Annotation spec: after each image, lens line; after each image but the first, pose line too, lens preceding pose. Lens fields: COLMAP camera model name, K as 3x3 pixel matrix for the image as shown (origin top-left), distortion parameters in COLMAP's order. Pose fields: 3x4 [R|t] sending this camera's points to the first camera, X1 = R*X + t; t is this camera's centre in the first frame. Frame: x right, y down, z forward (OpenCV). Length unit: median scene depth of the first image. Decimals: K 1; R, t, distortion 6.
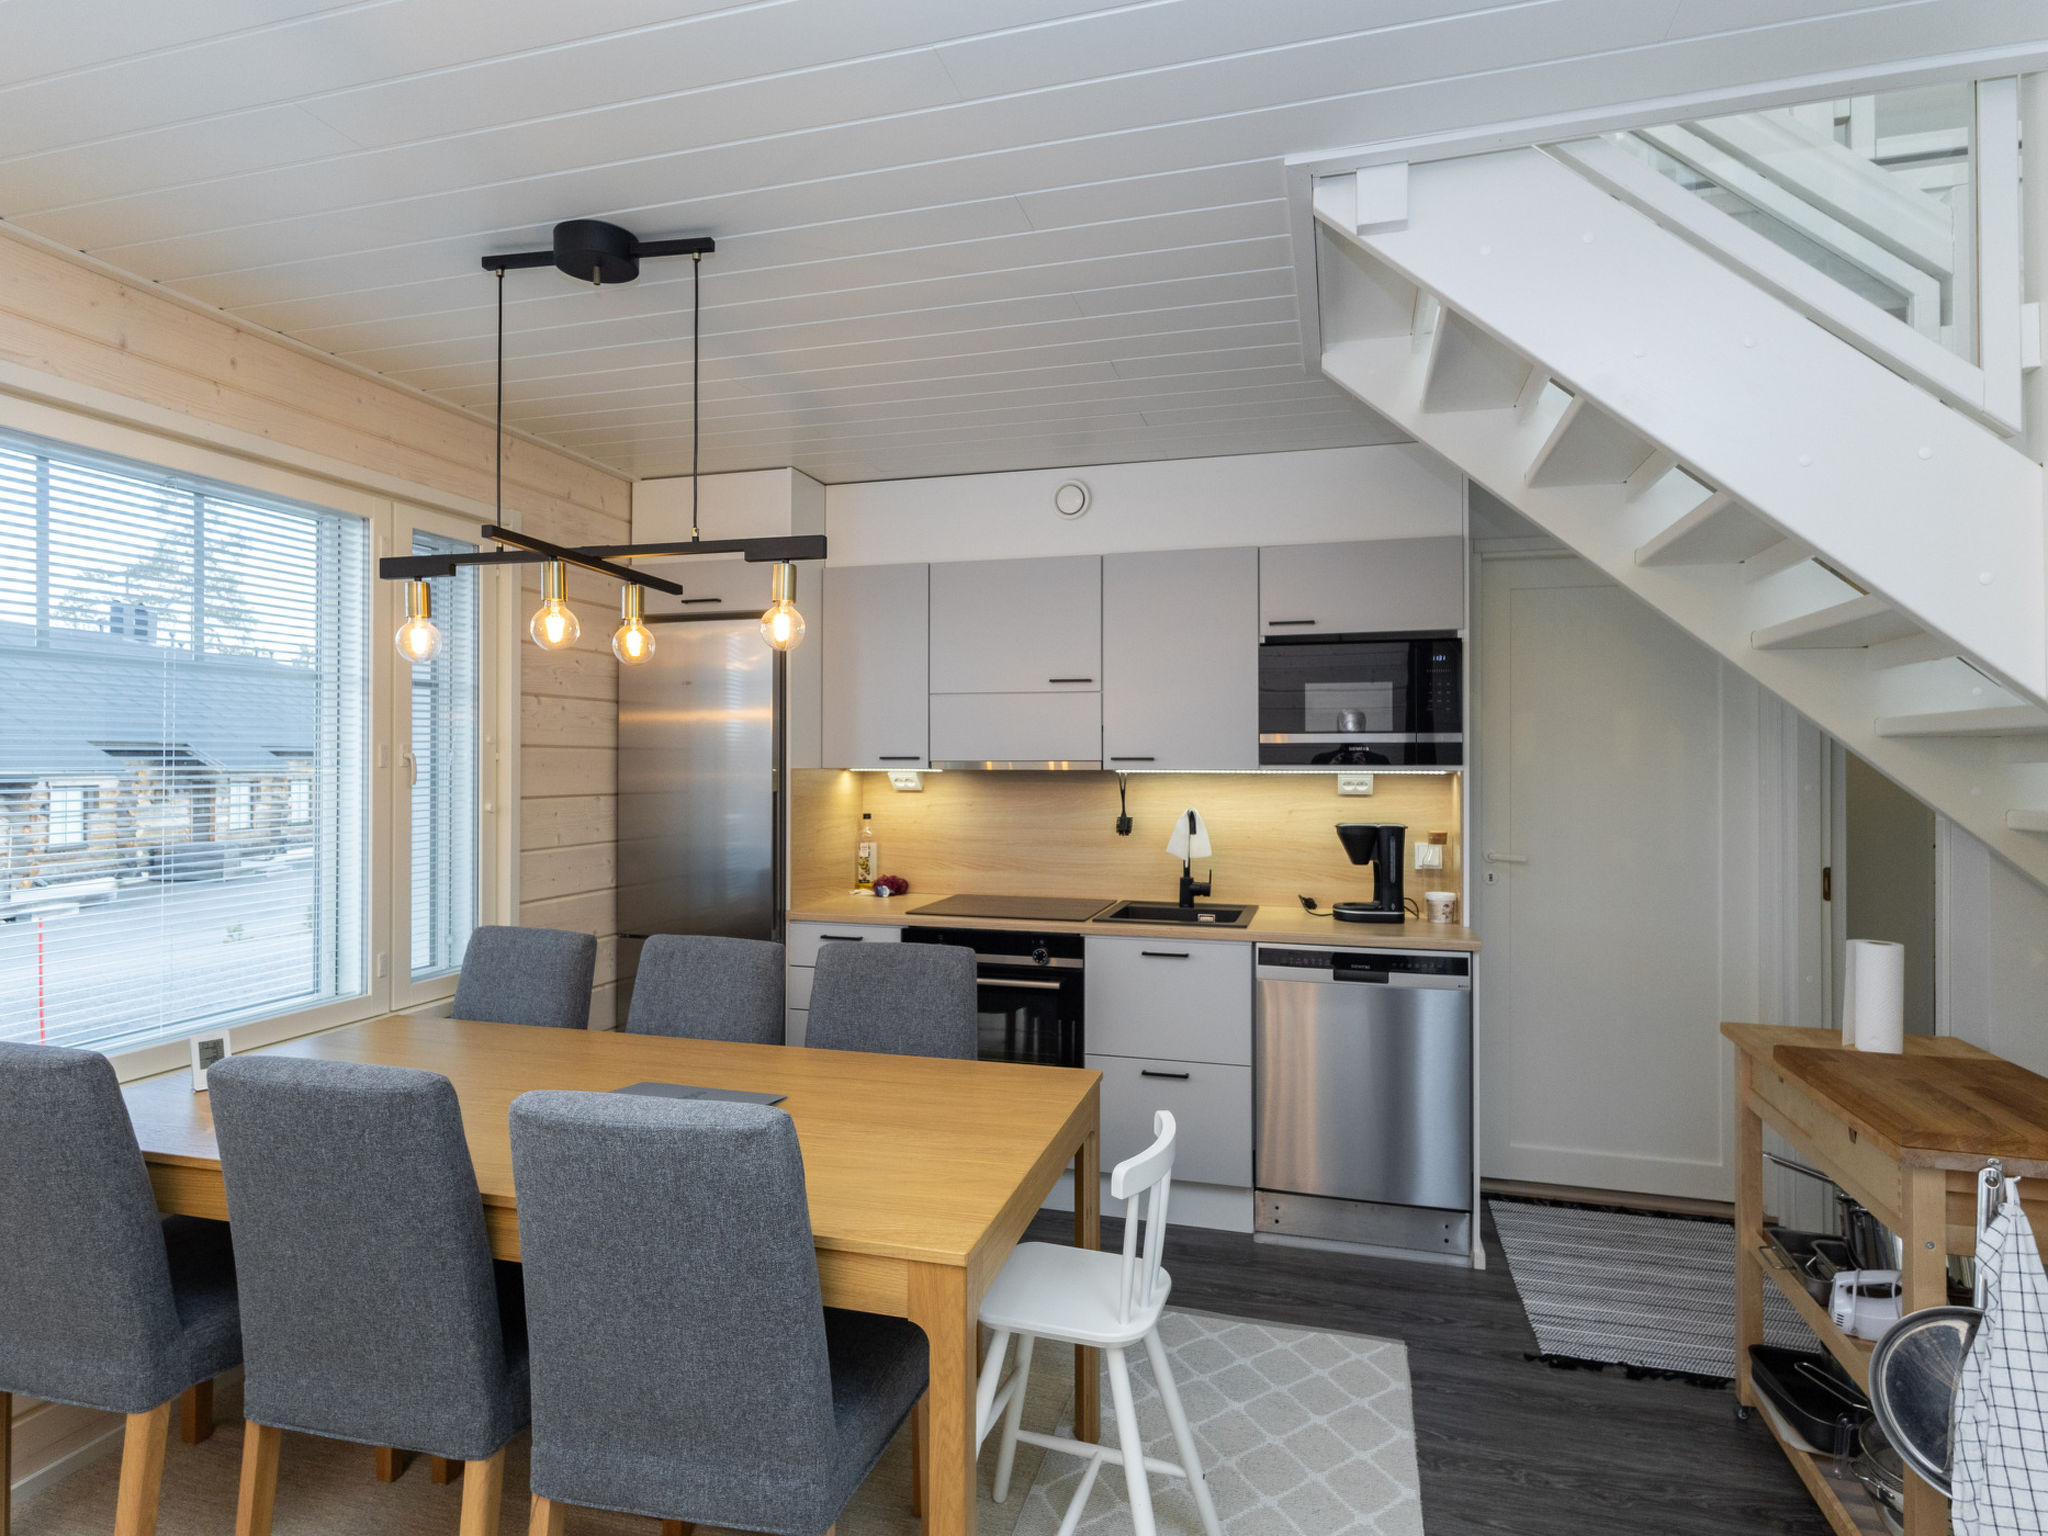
lens RADIAL K [[1099.0, 0, 1023.4], [0, 1099.0, 698.3], [0, 0, 1]] dist [-0.001380, 0.000754]
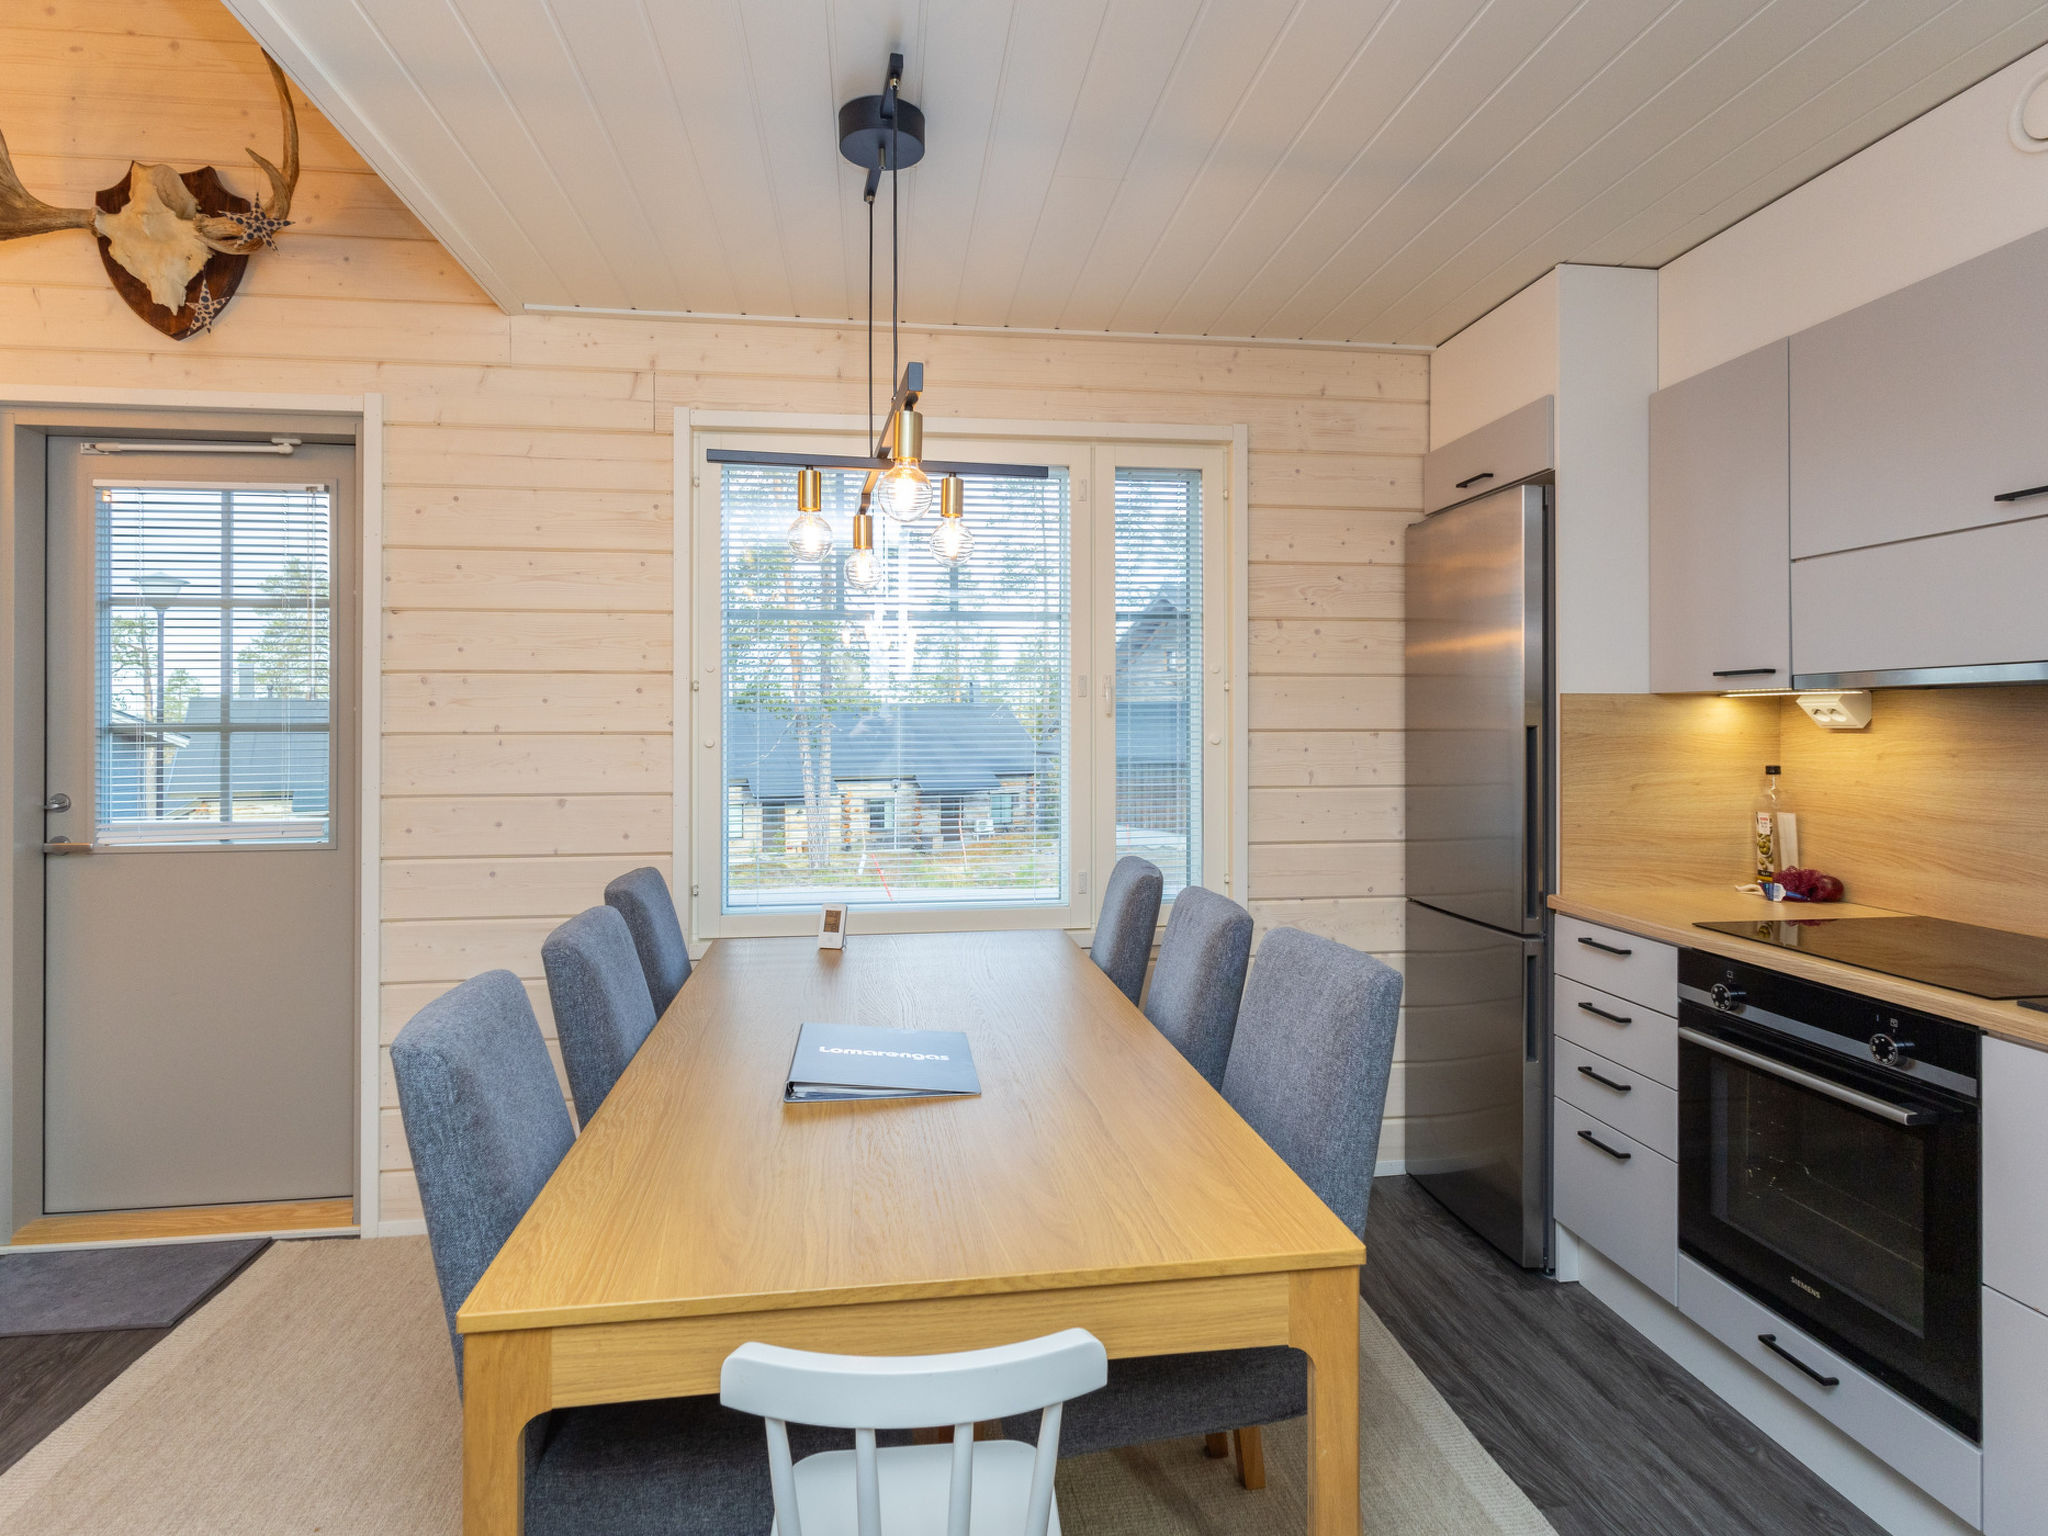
lens RADIAL K [[1099.0, 0, 1023.4], [0, 1099.0, 698.3], [0, 0, 1]] dist [-0.001380, 0.000754]
pose [[0.404459, -0.022876, -0.914270, 0.279919], [0.056532, 0.998401, 0.000029, 0.046189], [0.912807, -0.051697, 0.405106, 0.392336]]
